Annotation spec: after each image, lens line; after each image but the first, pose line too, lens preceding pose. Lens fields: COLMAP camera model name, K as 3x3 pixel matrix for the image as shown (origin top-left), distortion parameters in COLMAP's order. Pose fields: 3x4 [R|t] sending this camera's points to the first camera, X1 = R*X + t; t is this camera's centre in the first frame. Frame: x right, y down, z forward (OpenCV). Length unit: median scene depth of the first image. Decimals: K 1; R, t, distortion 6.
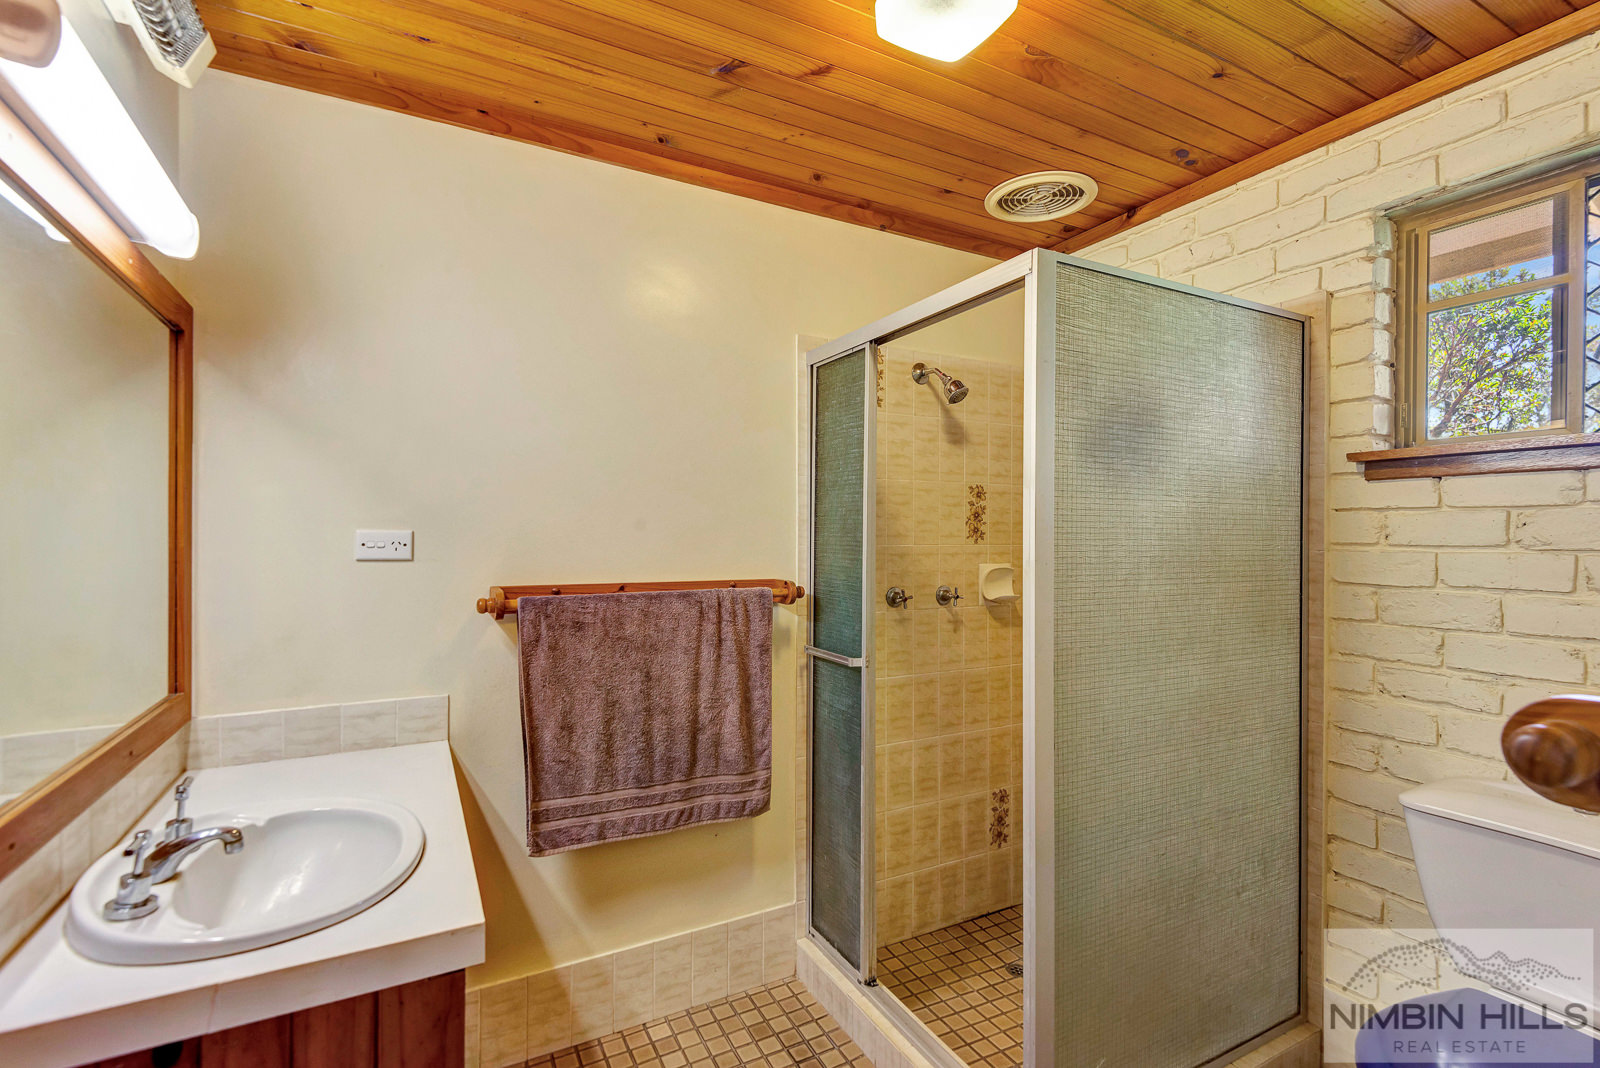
lens RADIAL K [[740.2, 0, 800.1], [0, 740.2, 537.9], [0, 0, 1]] dist [0.029598, -0.014820]
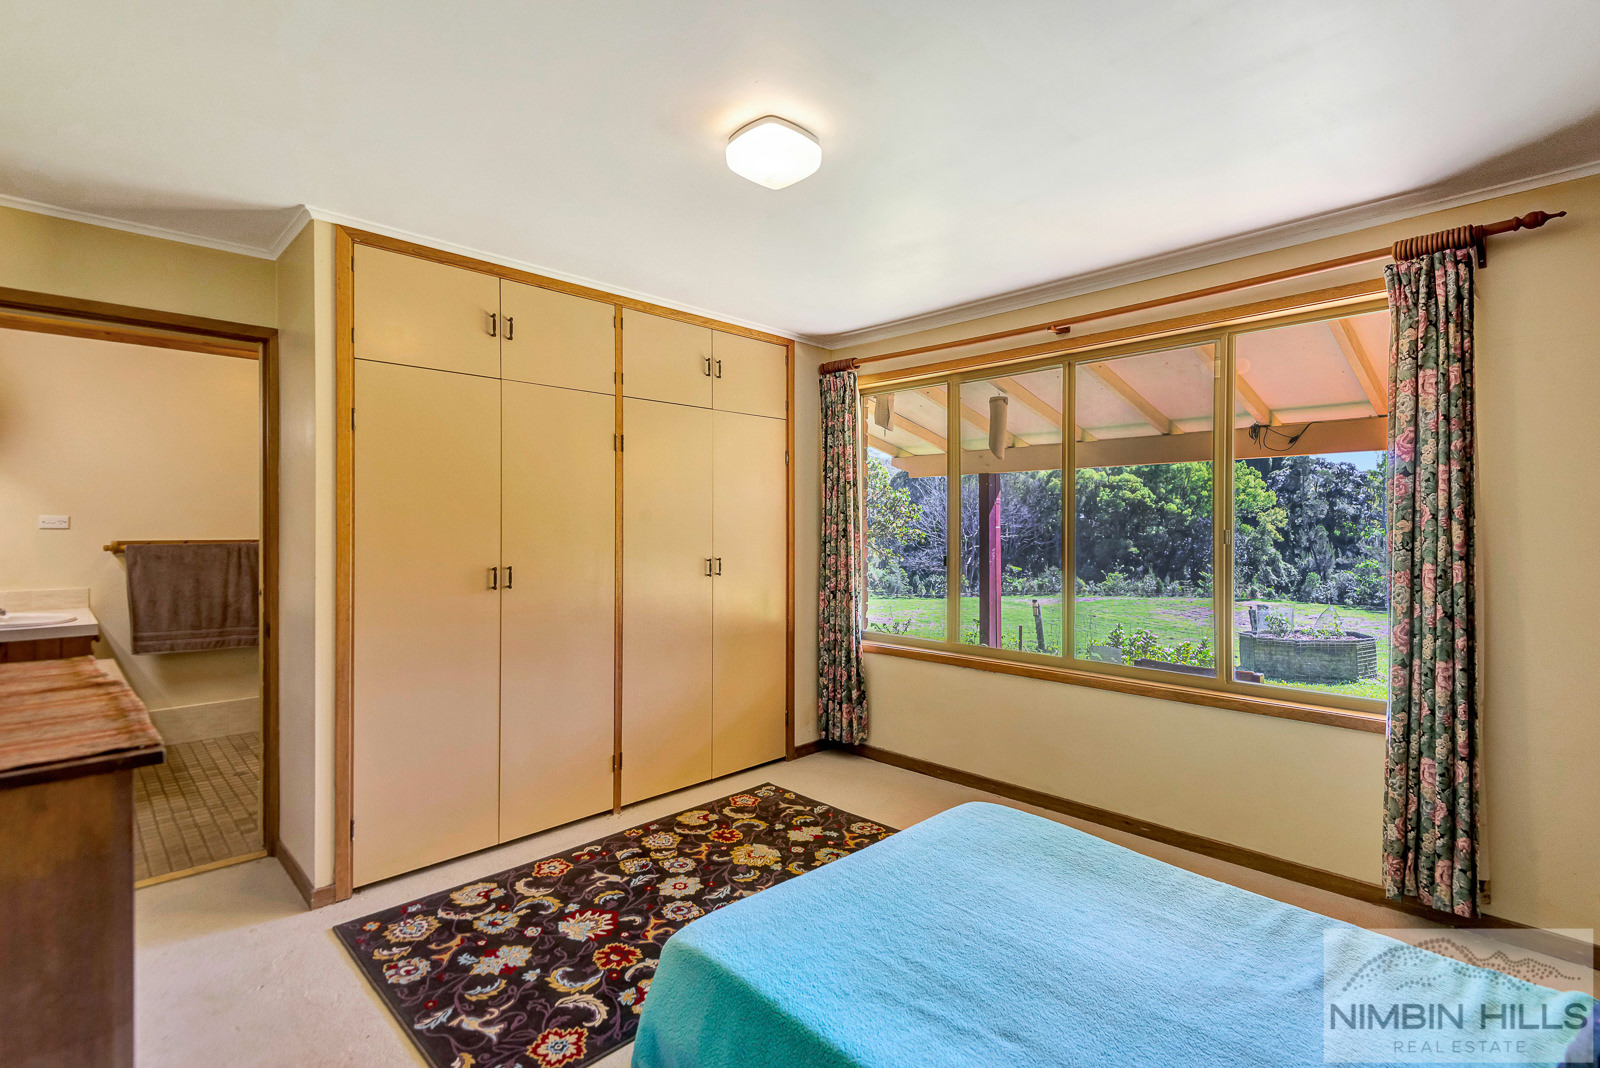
lens RADIAL K [[740.2, 0, 773.1], [0, 740.2, 527.3], [0, 0, 1]] dist [0.029598, -0.014820]
pose [[0.958538, -0.000883, 0.284964, 0.821504], [-0.002066, 0.999947, 0.010045, -0.002481], [-0.284958, -0.010218, 0.958485, -1.678507]]
